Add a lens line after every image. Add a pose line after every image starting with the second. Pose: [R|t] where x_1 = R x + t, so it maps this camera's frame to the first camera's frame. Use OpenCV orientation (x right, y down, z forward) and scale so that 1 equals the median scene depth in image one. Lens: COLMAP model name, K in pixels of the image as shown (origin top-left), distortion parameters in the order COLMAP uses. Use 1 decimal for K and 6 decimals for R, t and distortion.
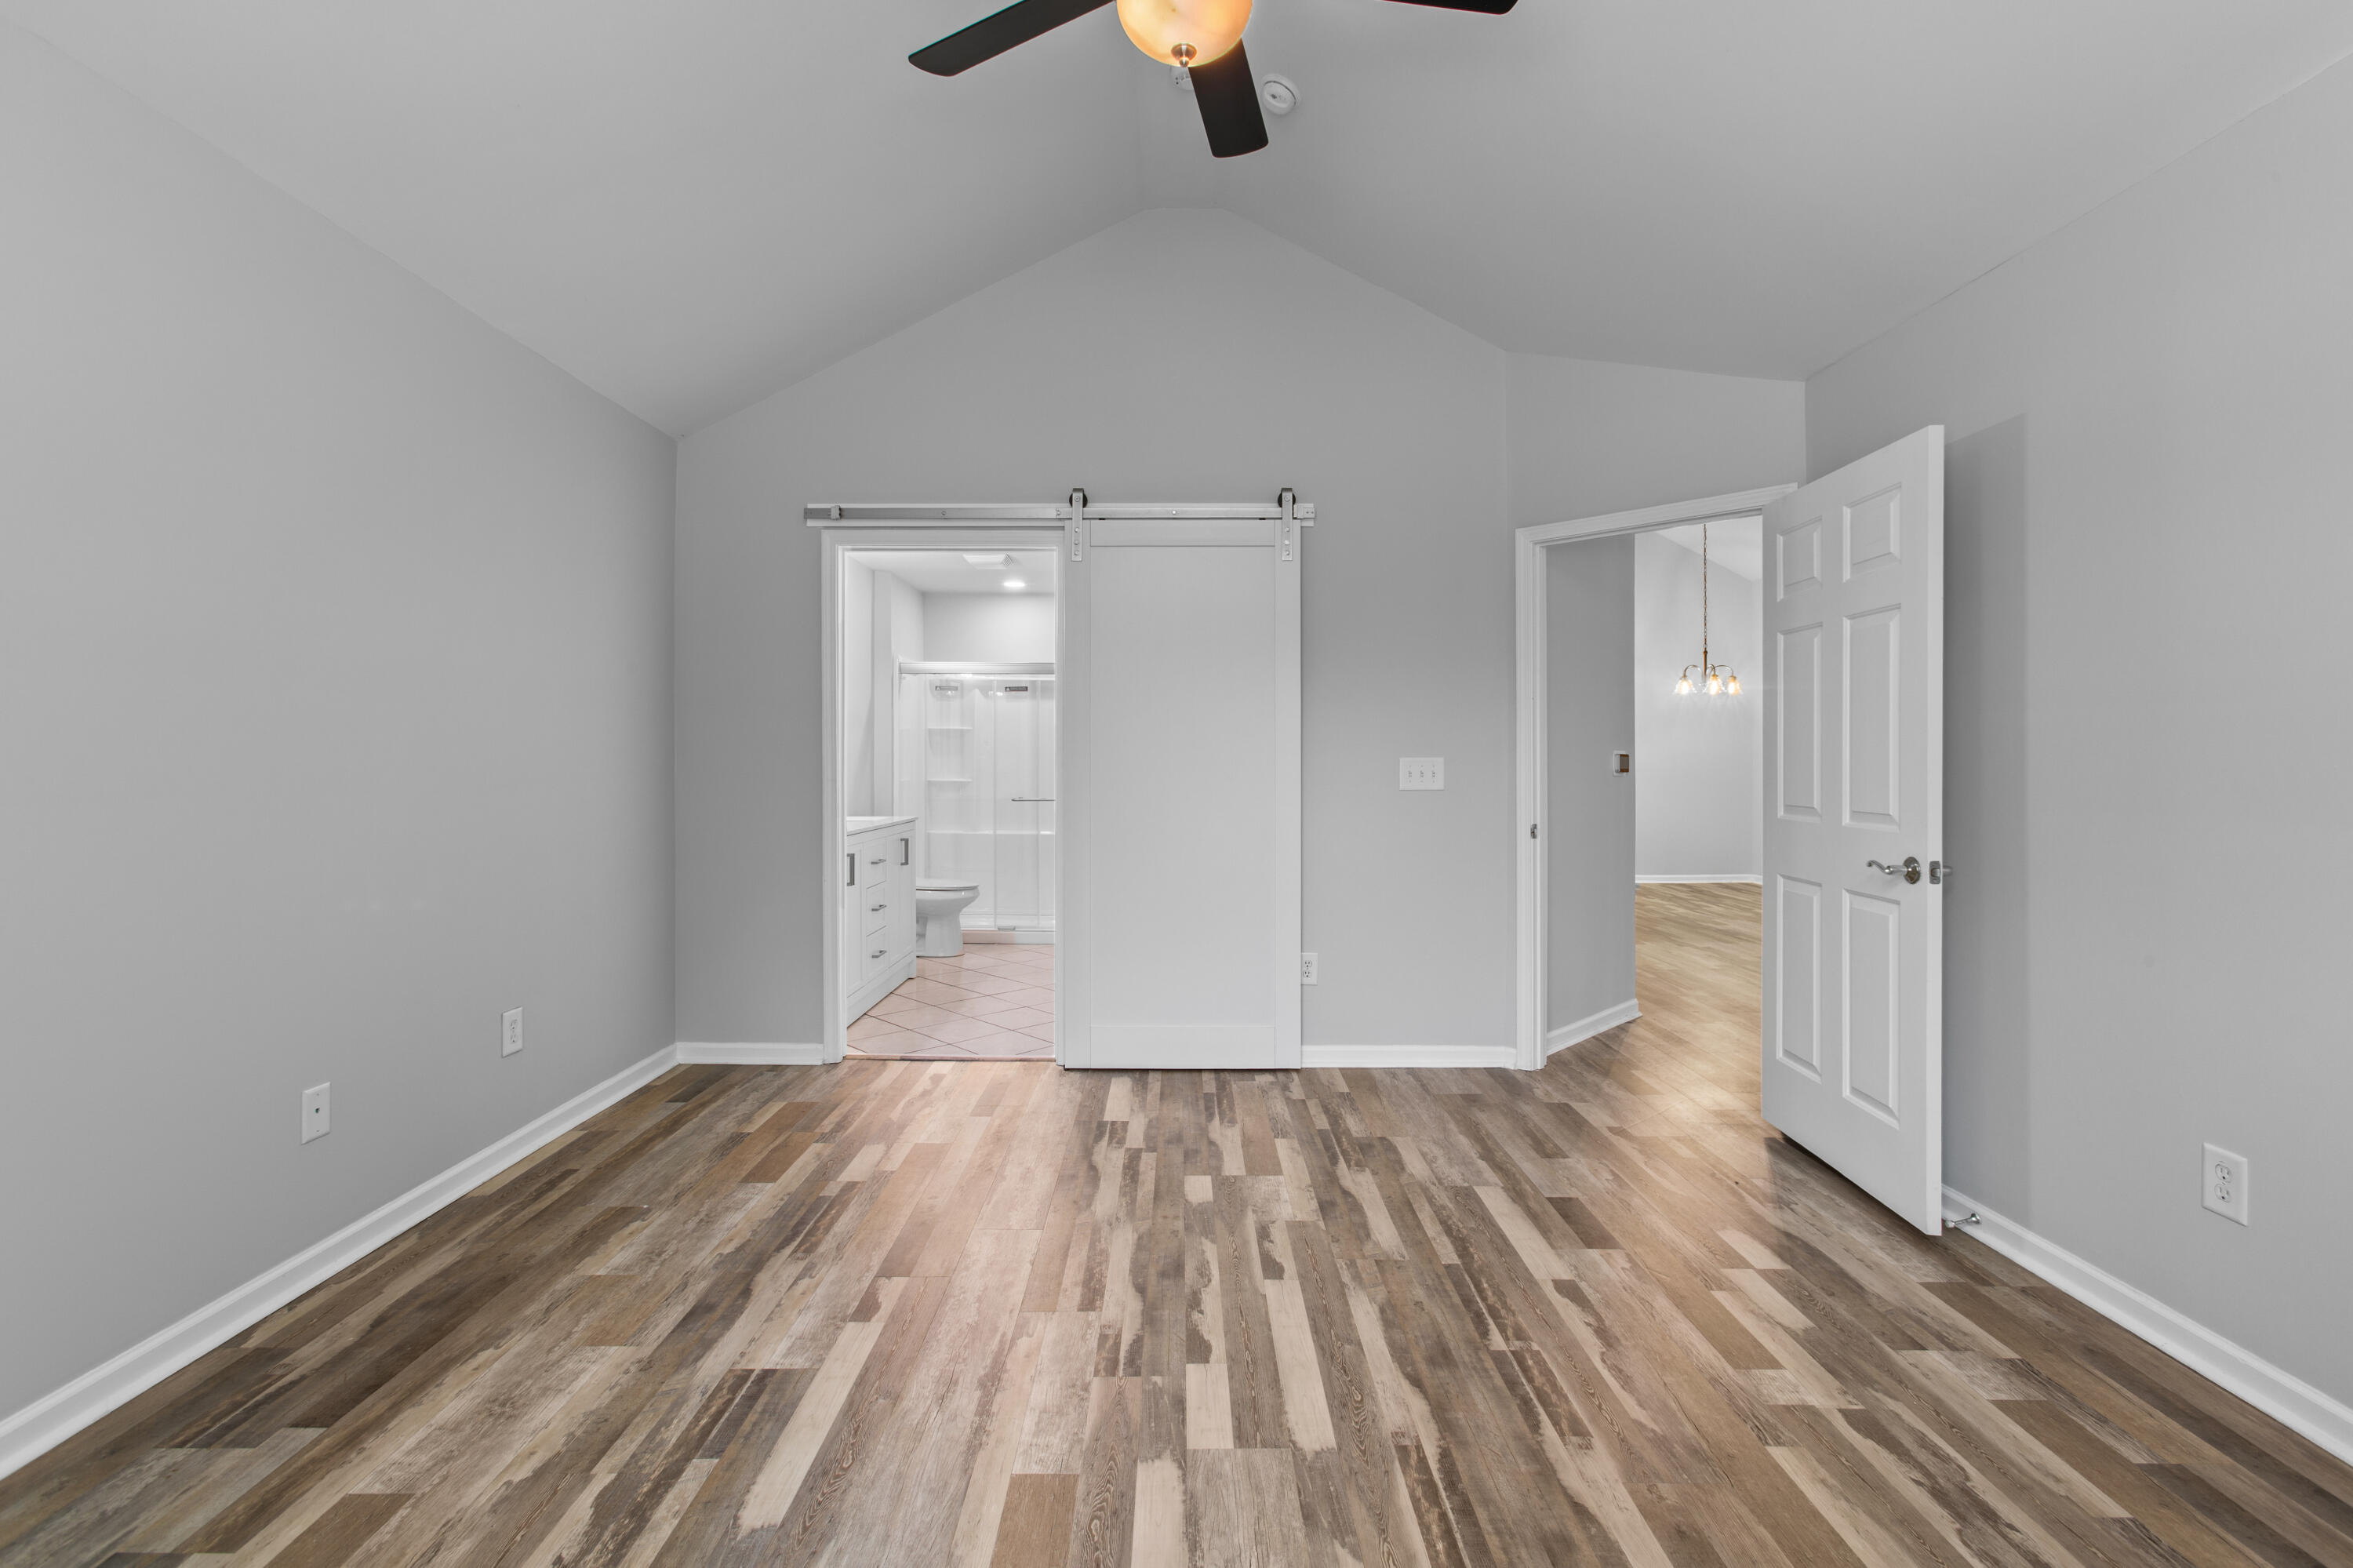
lens RADIAL K [[1051.0, 0, 1180.6], [0, 1051.0, 758.6], [0, 0, 1]] dist [-0.016473, 0.012893]
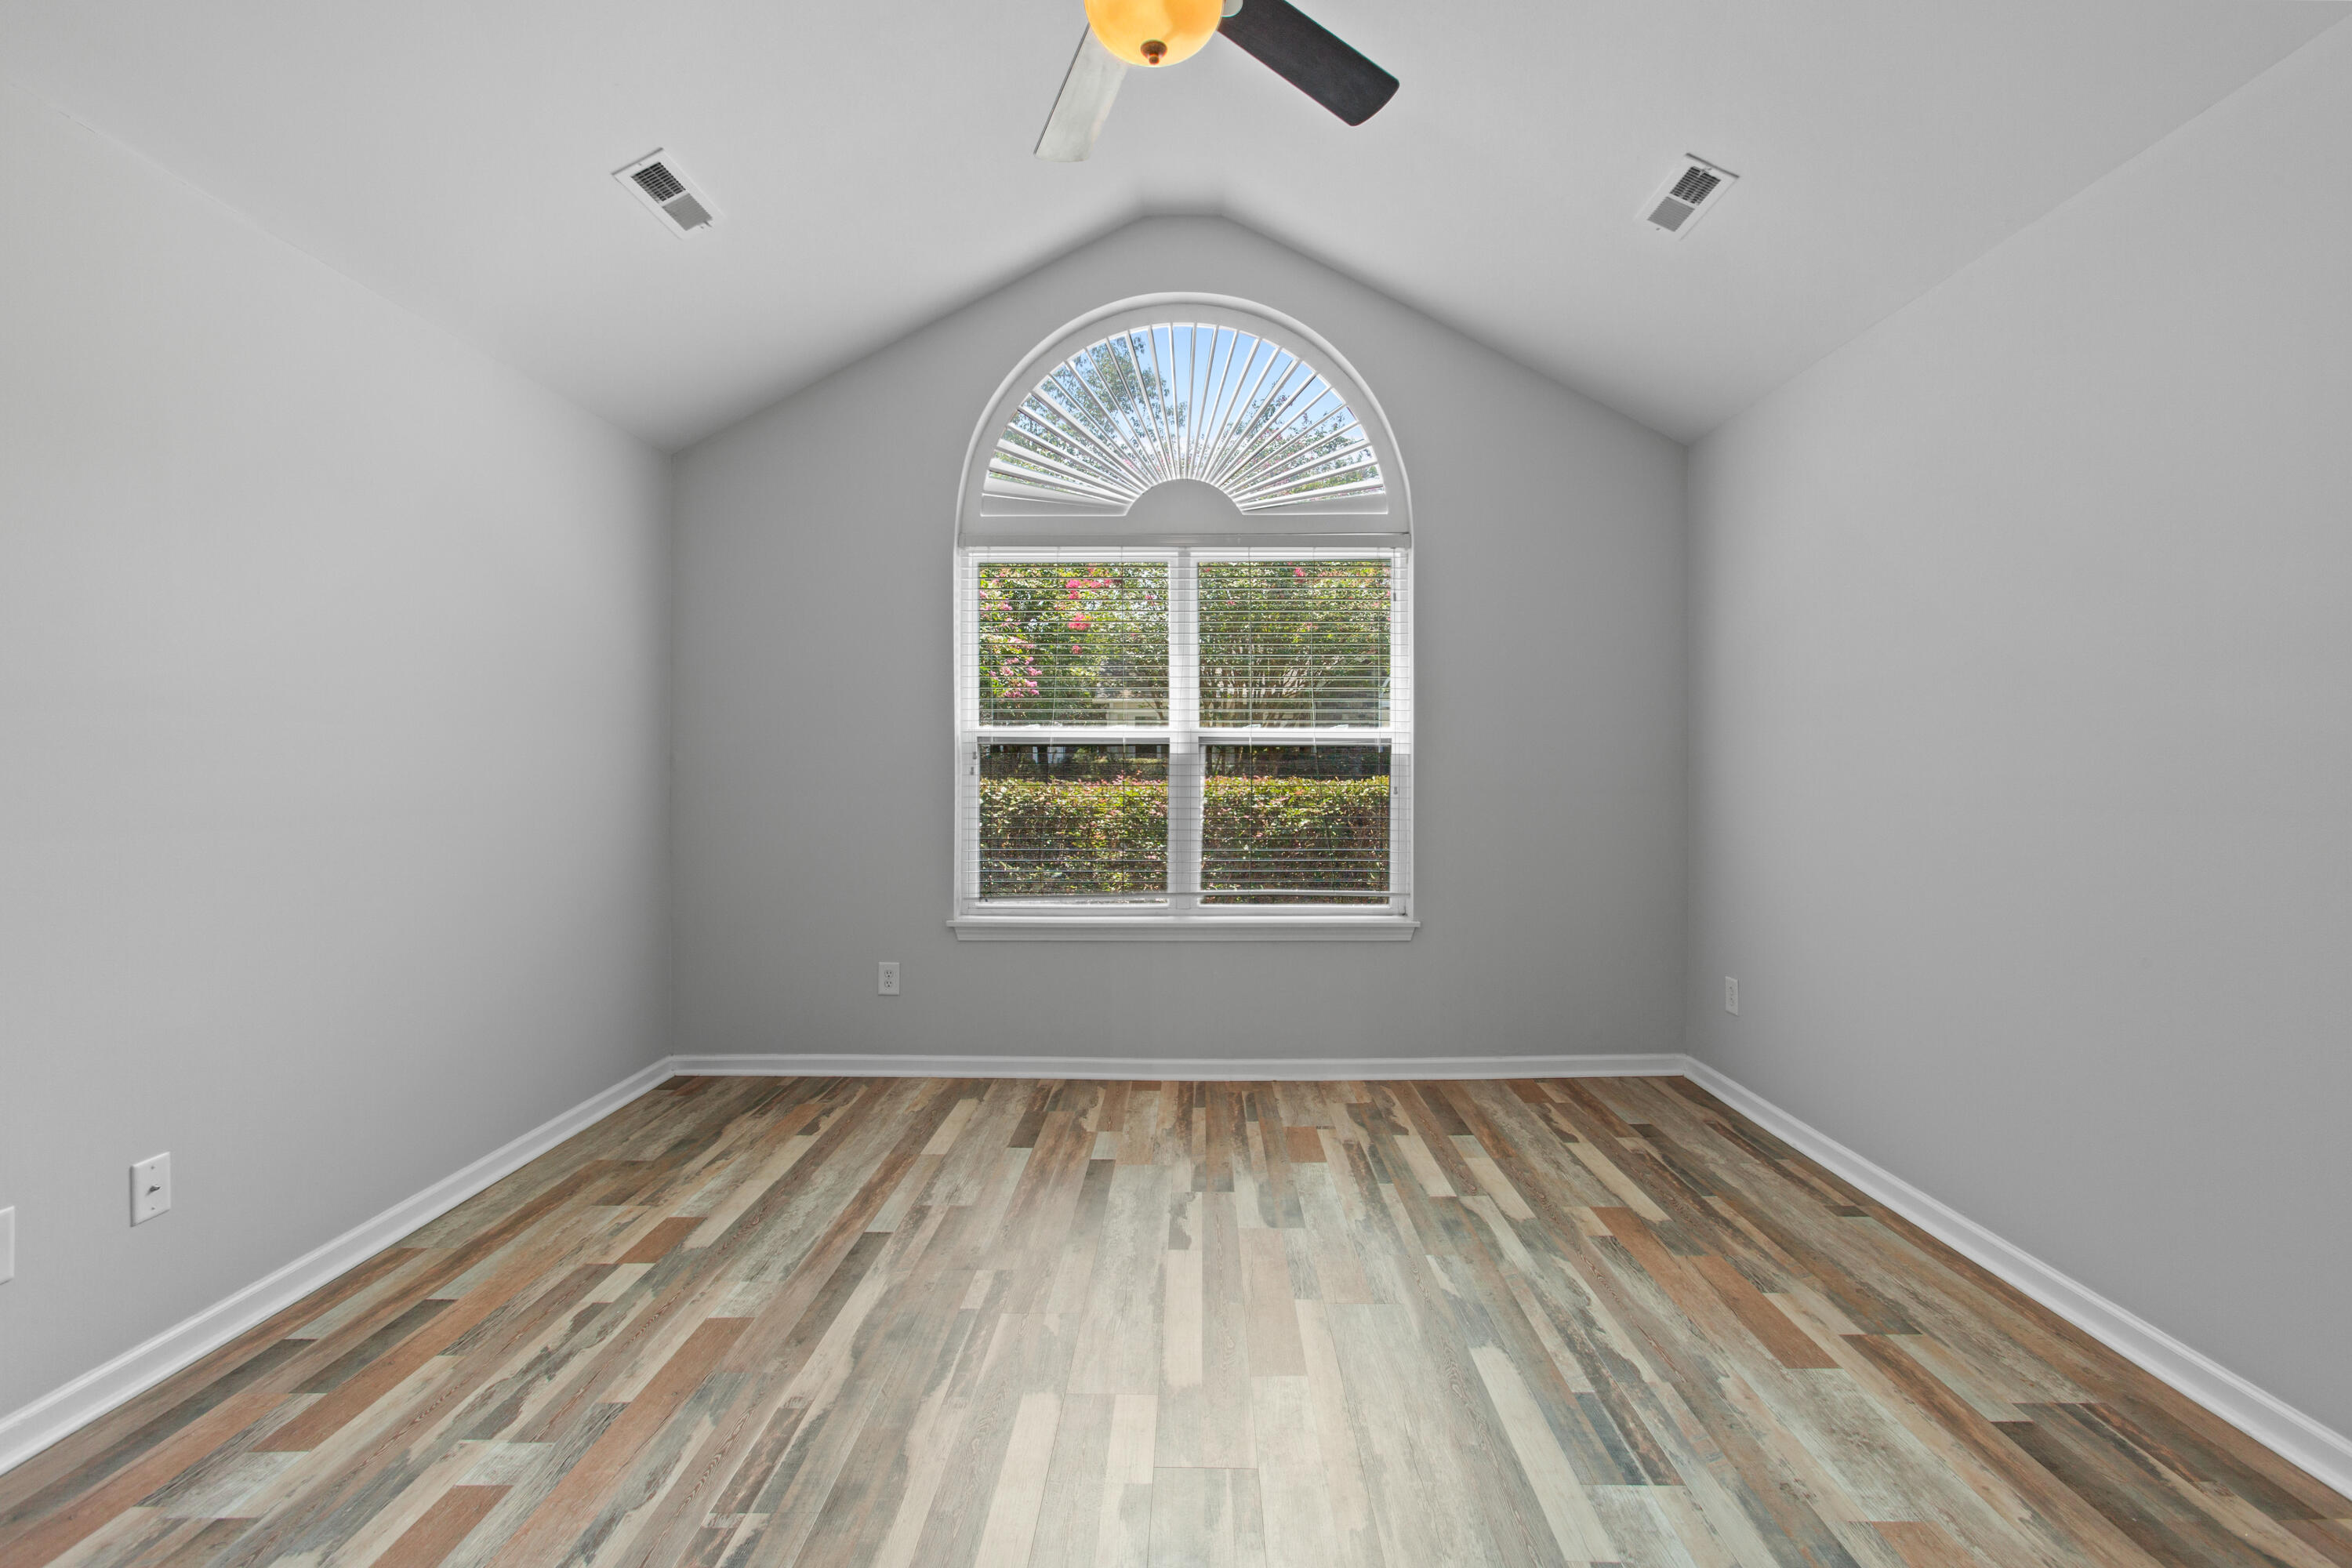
lens RADIAL K [[1050.6, 0, 1180.1], [0, 1050.6, 758.6], [0, 0, 1]] dist [-0.016473, 0.012893]
pose [[-0.999802, 0.002011, 0.019799, -0.038763], [0.001809, 0.999946, -0.010189, -0.003524], [-0.019819, -0.010152, -0.999752, 2.035385]]
